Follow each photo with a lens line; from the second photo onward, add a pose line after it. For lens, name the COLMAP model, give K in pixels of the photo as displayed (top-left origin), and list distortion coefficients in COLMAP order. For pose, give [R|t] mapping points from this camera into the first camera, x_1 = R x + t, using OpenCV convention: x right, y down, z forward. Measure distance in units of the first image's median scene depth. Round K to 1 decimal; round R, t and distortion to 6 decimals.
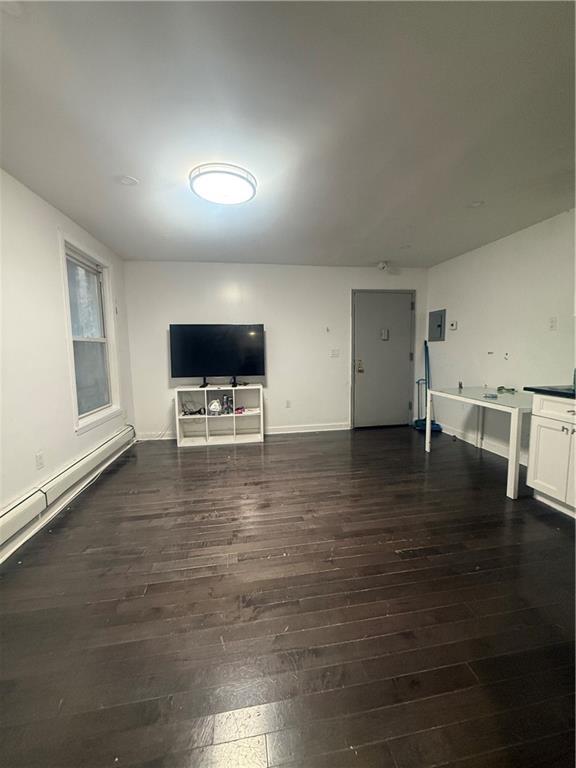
lens RADIAL K [[302.5, 0, 288.9], [0, 302.5, 382.7], [0, 0, 1]] dist [-0.000352, -0.000145]
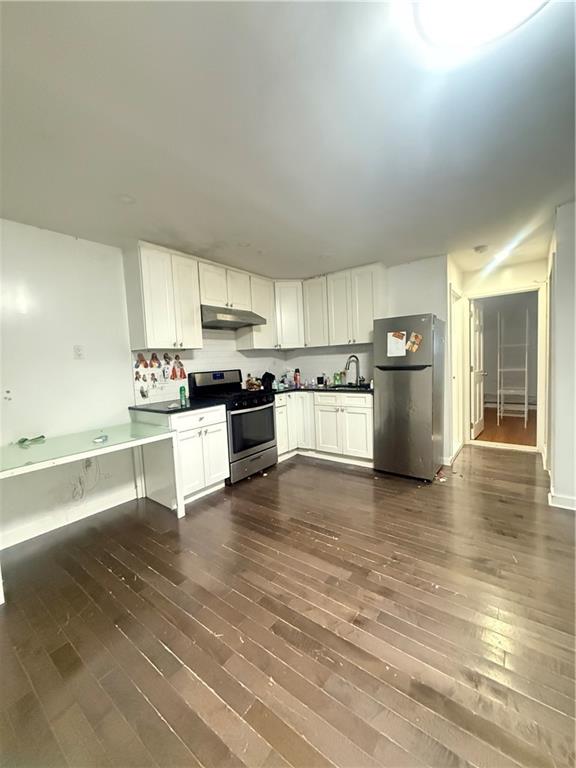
lens RADIAL K [[302.5, 0, 290.8], [0, 302.5, 382.3], [0, 0, 1]] dist [-0.000352, -0.000145]
pose [[-0.690690, -0.005397, 0.723131, -0.288207], [0.132506, 0.982097, 0.133892, -0.172006], [-0.710908, 0.188297, -0.677609, 1.415837]]
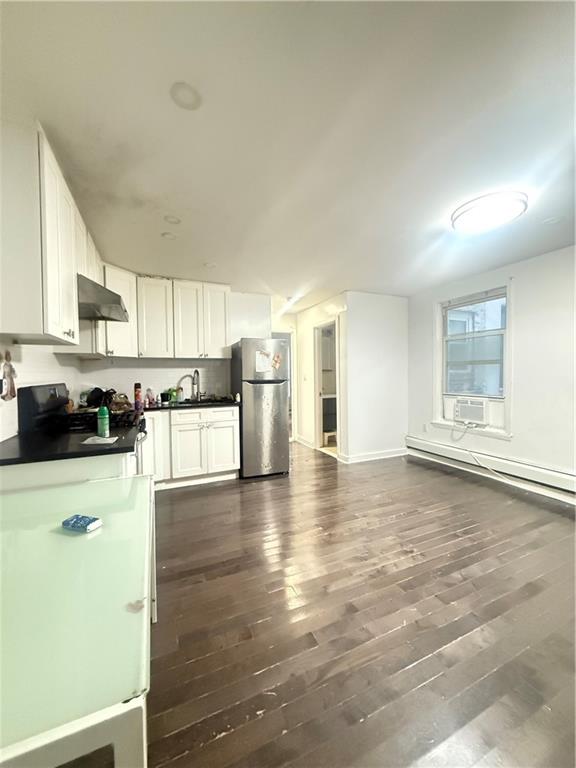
lens RADIAL K [[302.5, 0, 286.4], [0, 302.5, 383.3], [0, 0, 1]] dist [-0.000352, -0.000145]
pose [[-0.967969, 0.035285, -0.248576, 0.638580], [-0.000223, 0.989954, 0.141389, -0.205772], [0.251068, 0.136916, -0.958237, 1.687055]]
